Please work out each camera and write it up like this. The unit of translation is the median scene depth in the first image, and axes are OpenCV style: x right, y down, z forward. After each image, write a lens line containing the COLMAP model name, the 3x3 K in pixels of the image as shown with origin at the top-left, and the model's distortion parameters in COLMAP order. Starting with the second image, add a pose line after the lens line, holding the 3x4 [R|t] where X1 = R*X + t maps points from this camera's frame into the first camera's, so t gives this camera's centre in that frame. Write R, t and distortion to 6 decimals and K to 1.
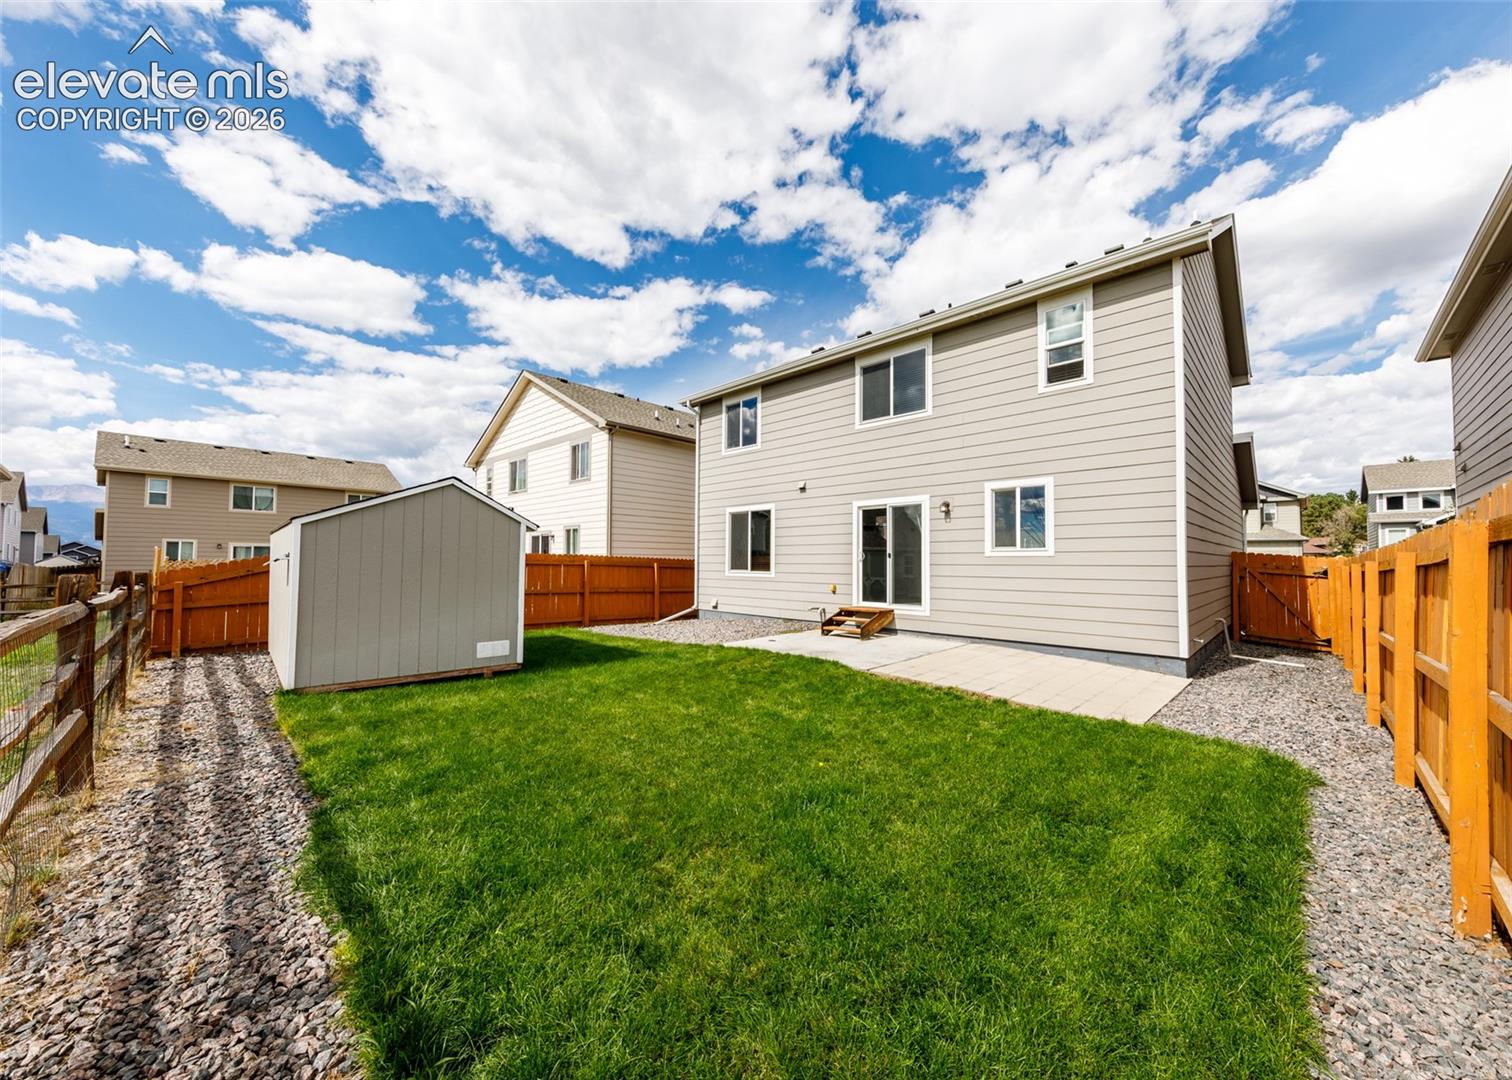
lens RADIAL K [[543.6, 0, 756.0], [0, 543.6, 540.0], [0, 0, 1]] dist [-0.000335, -0.000021]
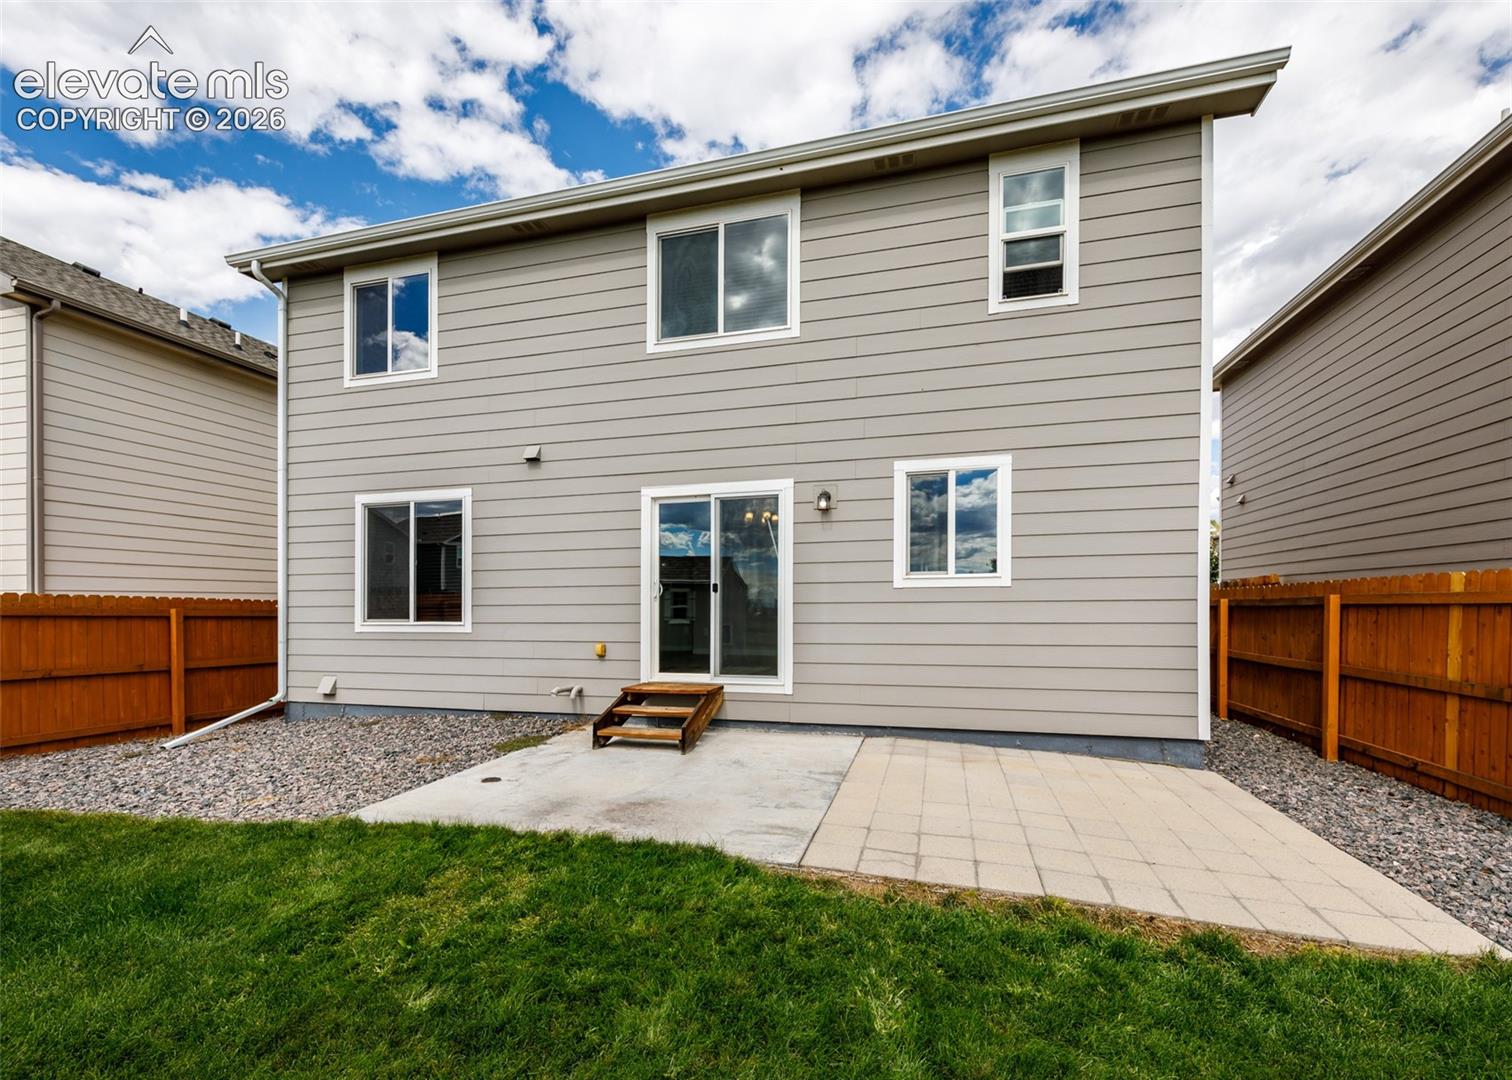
lens RADIAL K [[627.6, 0, 763.3], [0, 627.6, 595.4], [0, 0, 1]] dist [0.001671, -0.000008]
pose [[0.860467, -0.006122, 0.509469, -0.035159], [-0.008700, 0.999605, 0.026707, 0.017885], [-0.509432, -0.027413, 0.860074, 0.411441]]
